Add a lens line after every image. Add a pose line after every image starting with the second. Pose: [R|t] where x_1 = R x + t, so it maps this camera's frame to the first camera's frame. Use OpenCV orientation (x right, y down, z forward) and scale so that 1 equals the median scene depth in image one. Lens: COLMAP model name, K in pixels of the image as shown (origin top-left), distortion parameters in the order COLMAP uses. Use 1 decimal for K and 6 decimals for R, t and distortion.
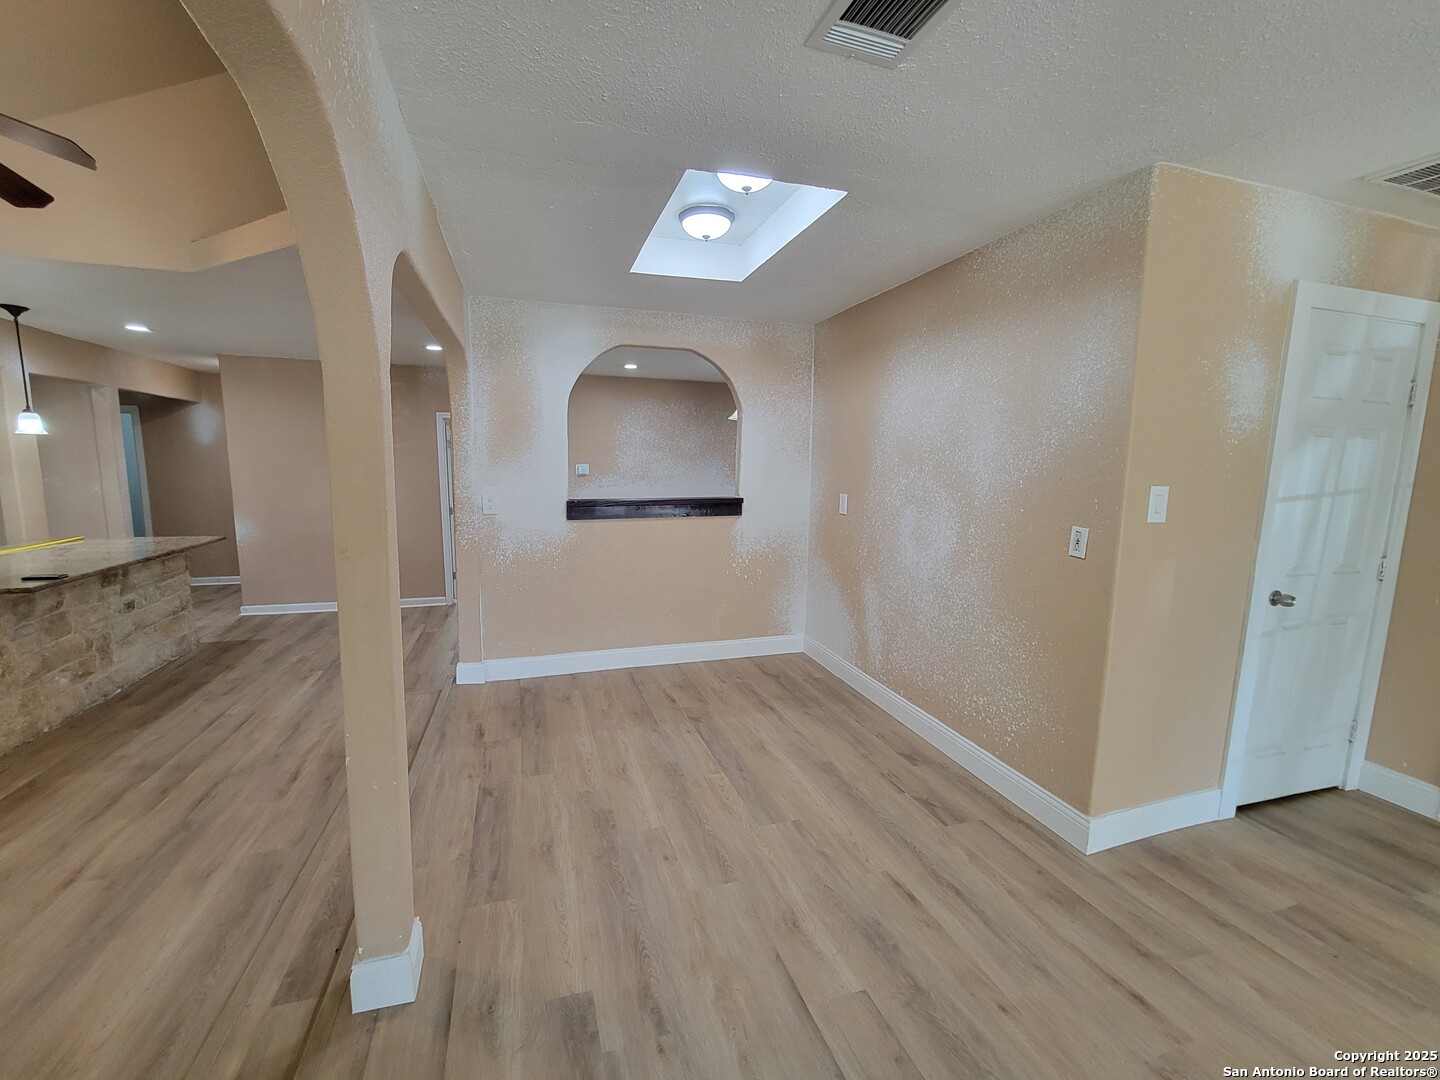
lens RADIAL K [[592.2, 0, 699.4], [0, 592.2, 546.6], [0, 0, 1]] dist [0.000216, 0.000217]
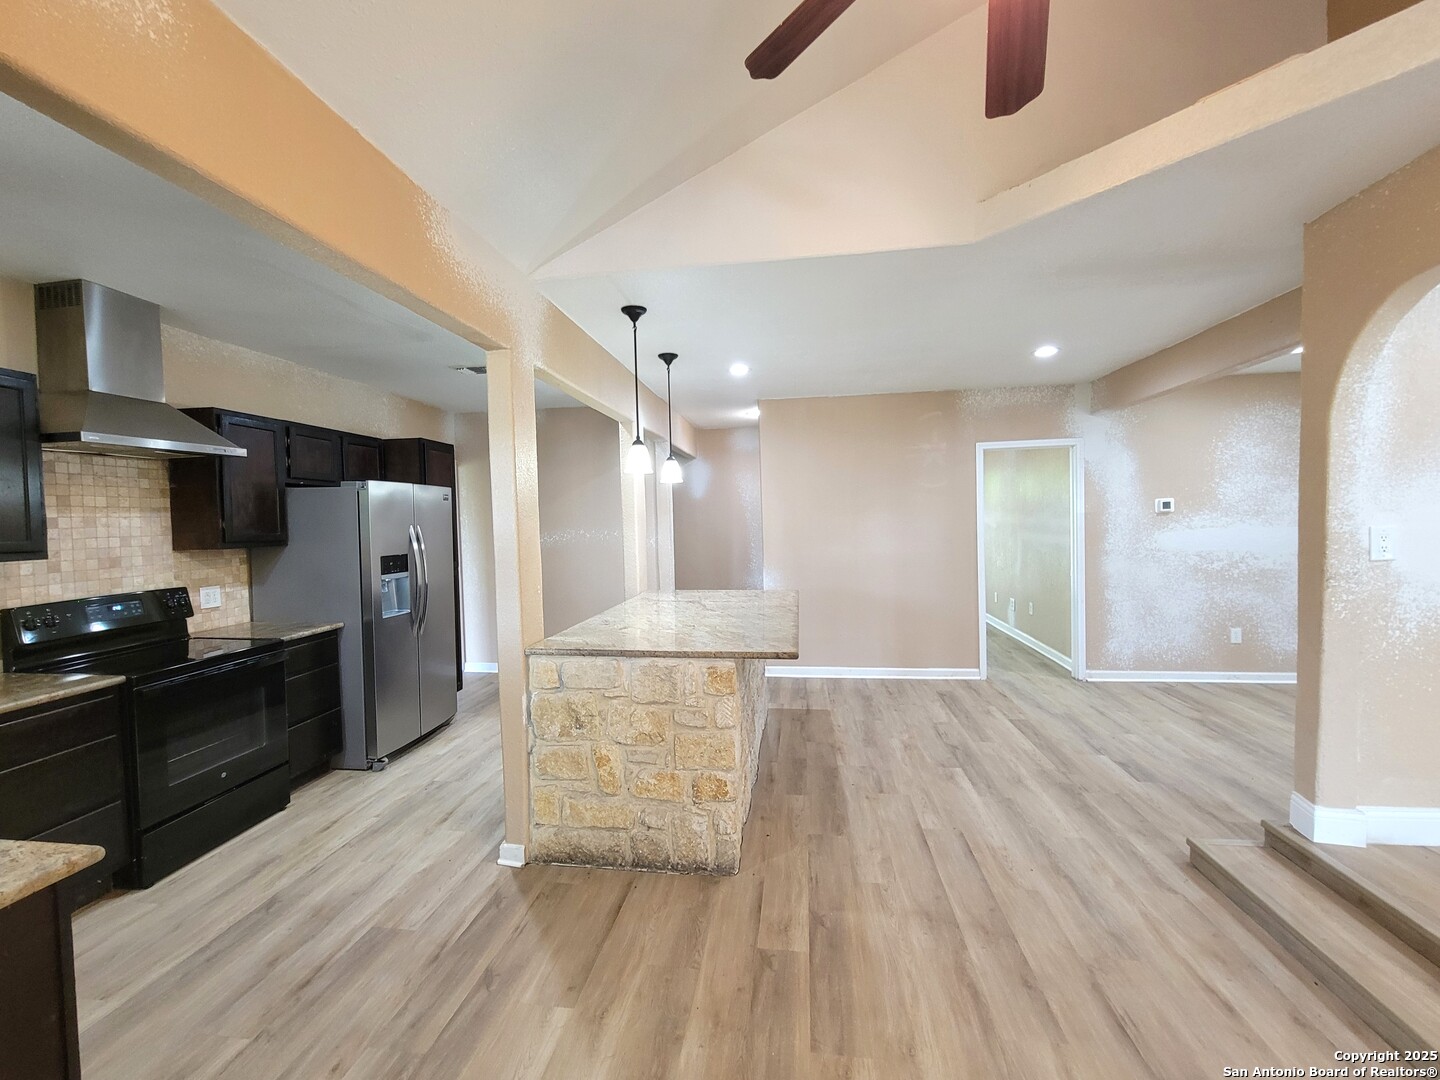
lens RADIAL K [[609.0, 0, 716.4], [0, 609.0, 540.2], [0, 0, 1]] dist [0.006854, -0.004185]
pose [[0.903018, -0.022430, -0.429017, -0.646411], [-0.021907, 0.994933, -0.098128, 0.000416], [0.429044, 0.098010, 0.897951, 0.142573]]
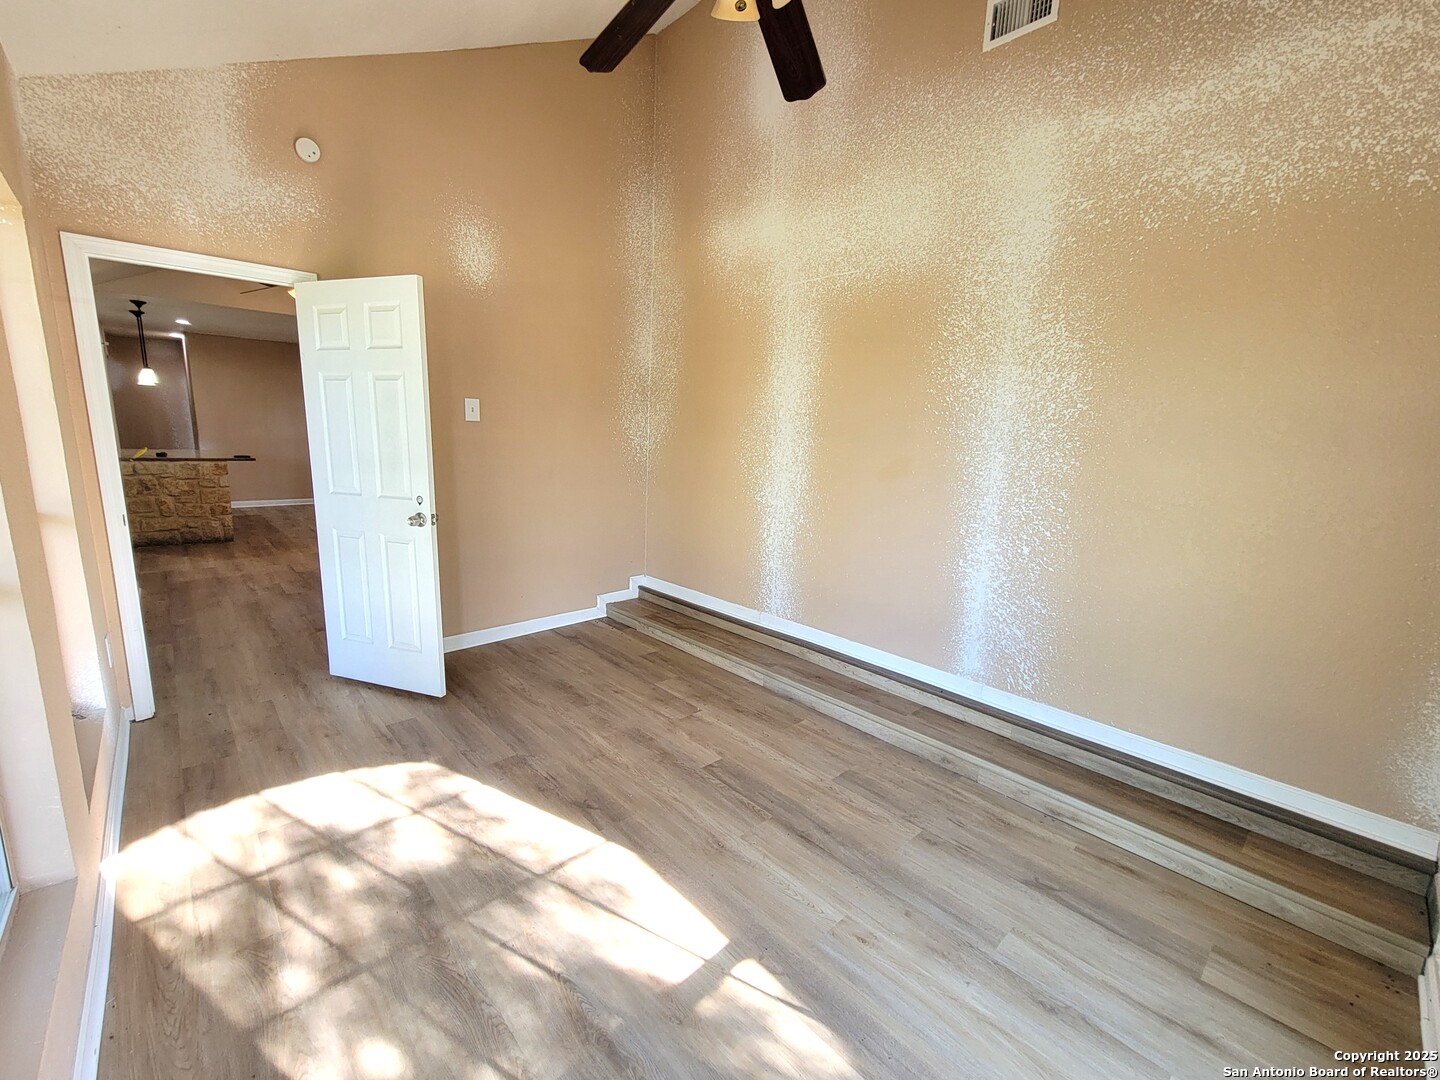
lens RADIAL K [[609.0, 0, 716.4], [0, 609.0, 540.2], [0, 0, 1]] dist [0.006854, -0.004185]
pose [[0.907008, -0.063948, 0.416231, -0.390830], [0.044454, 0.997420, 0.056371, 0.243462], [-0.418761, -0.032626, 0.907510, -1.377243]]
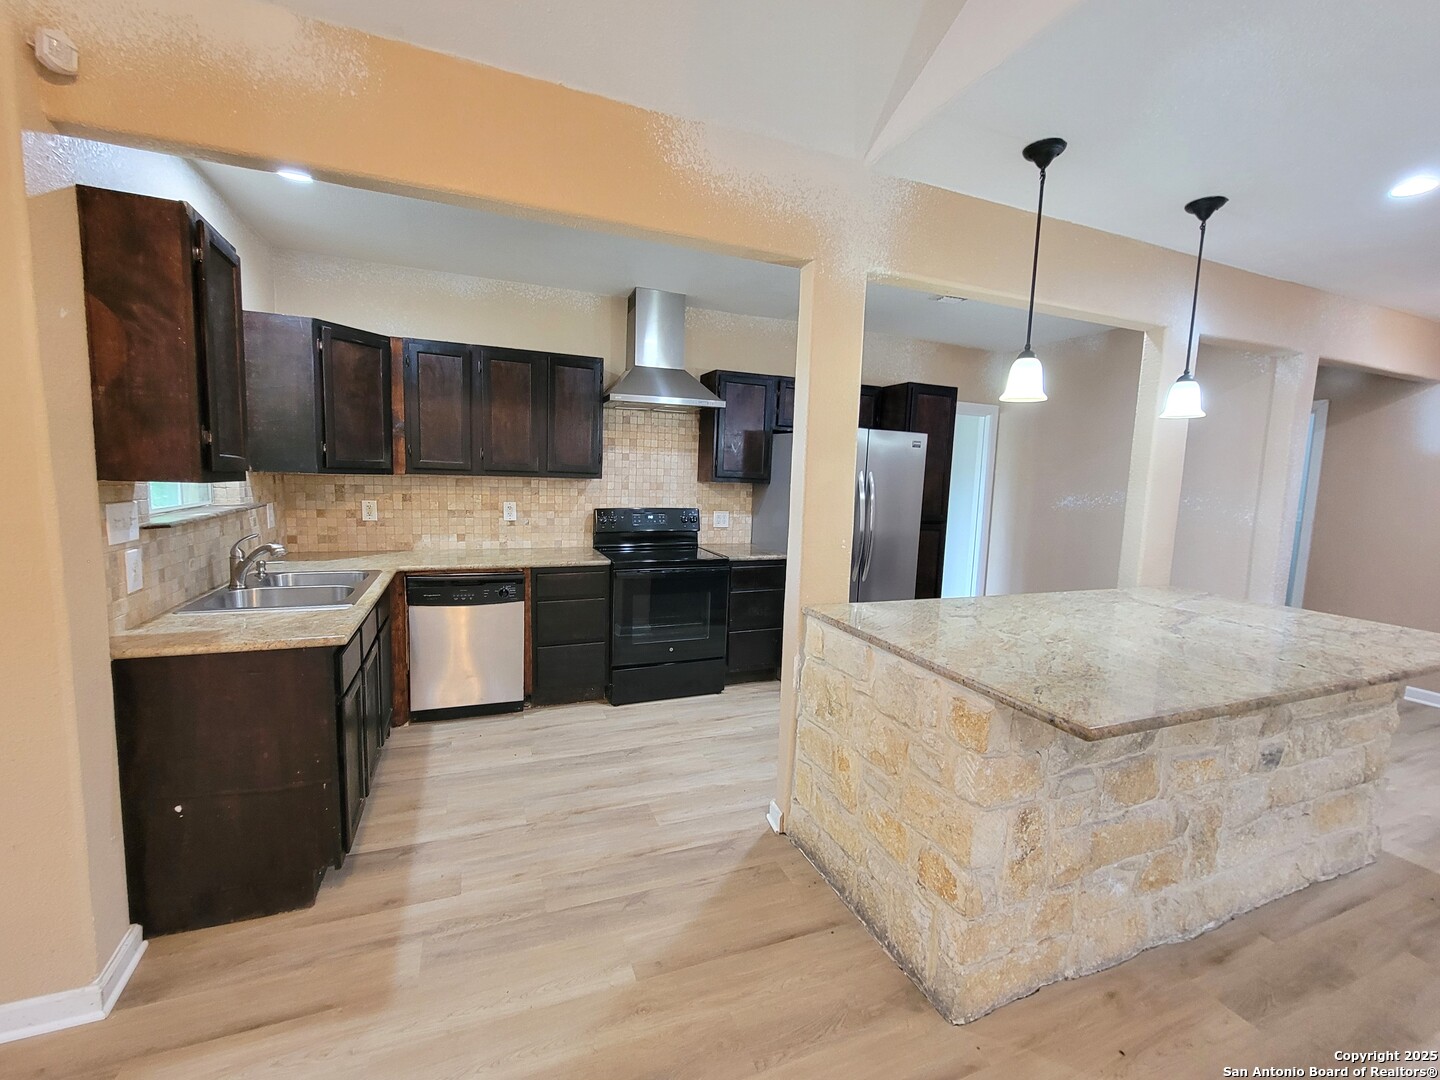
lens RADIAL K [[609.0, 0, 716.4], [0, 609.0, 540.2], [0, 0, 1]] dist [0.006854, -0.004185]
pose [[0.083247, 0.093026, -0.992177, -0.550101], [-0.170123, 0.982345, 0.077830, -0.036380], [0.981900, 0.162313, 0.097603, 0.505812]]
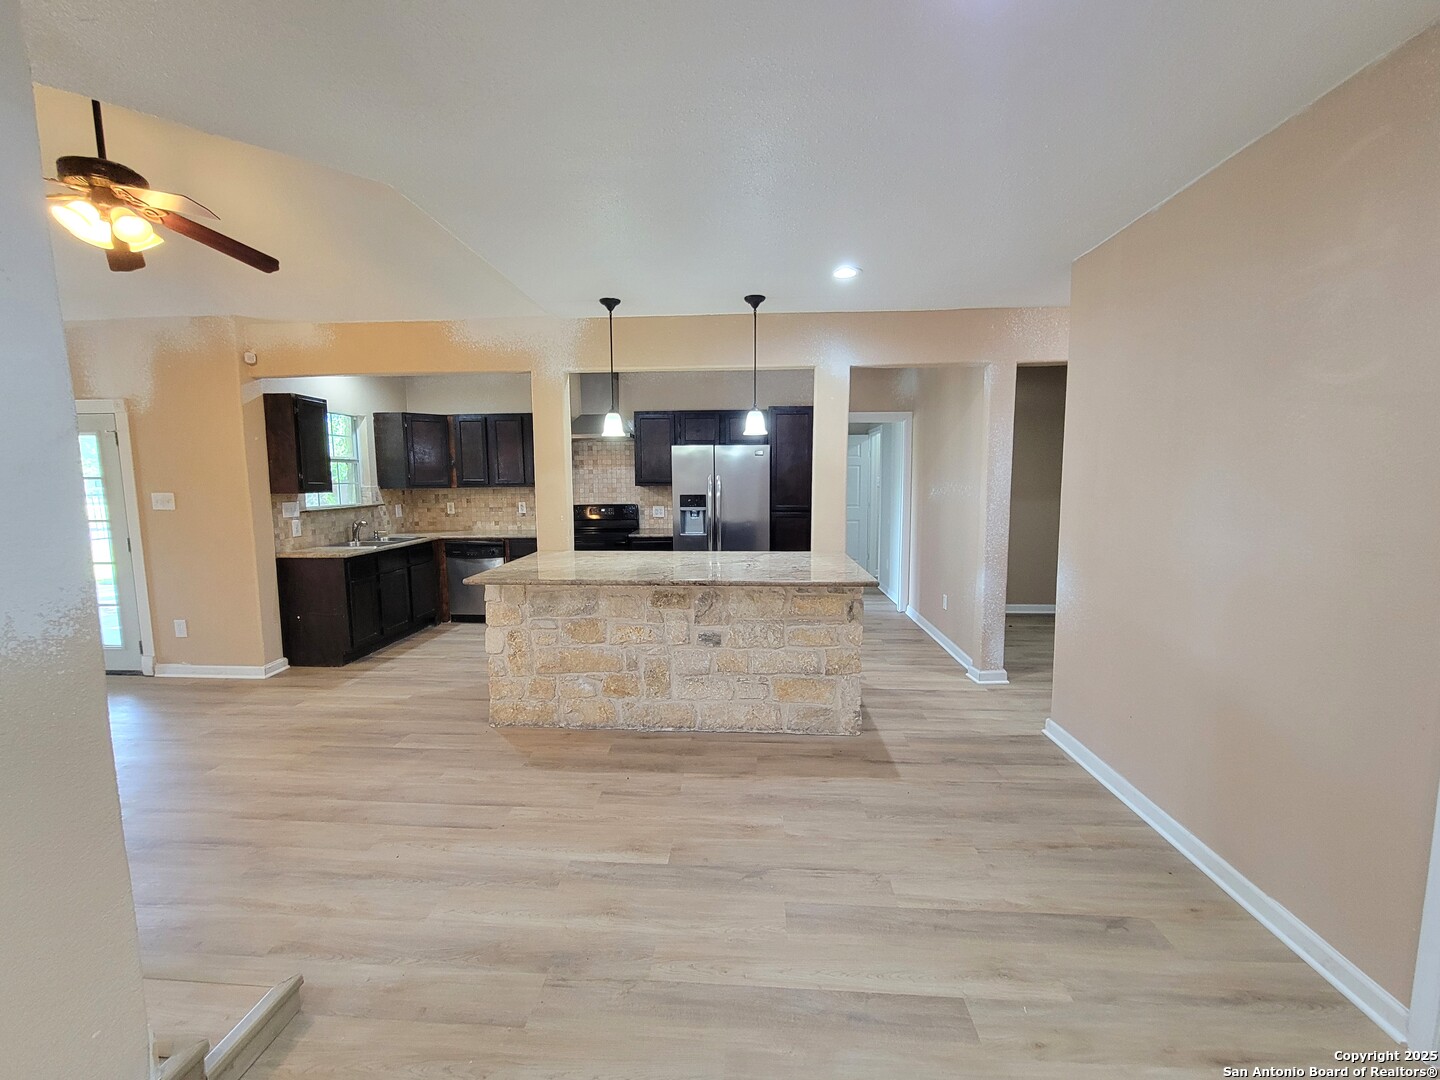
lens RADIAL K [[604.0, 0, 719.2], [0, 604.0, 537.9], [0, 0, 1]] dist [0.000119, -0.000135]
pose [[-0.353227, 0.077938, -0.932286, -0.218826], [-0.129348, 0.982884, 0.131176, -0.150699], [0.926553, 0.166925, -0.337100, 1.316414]]
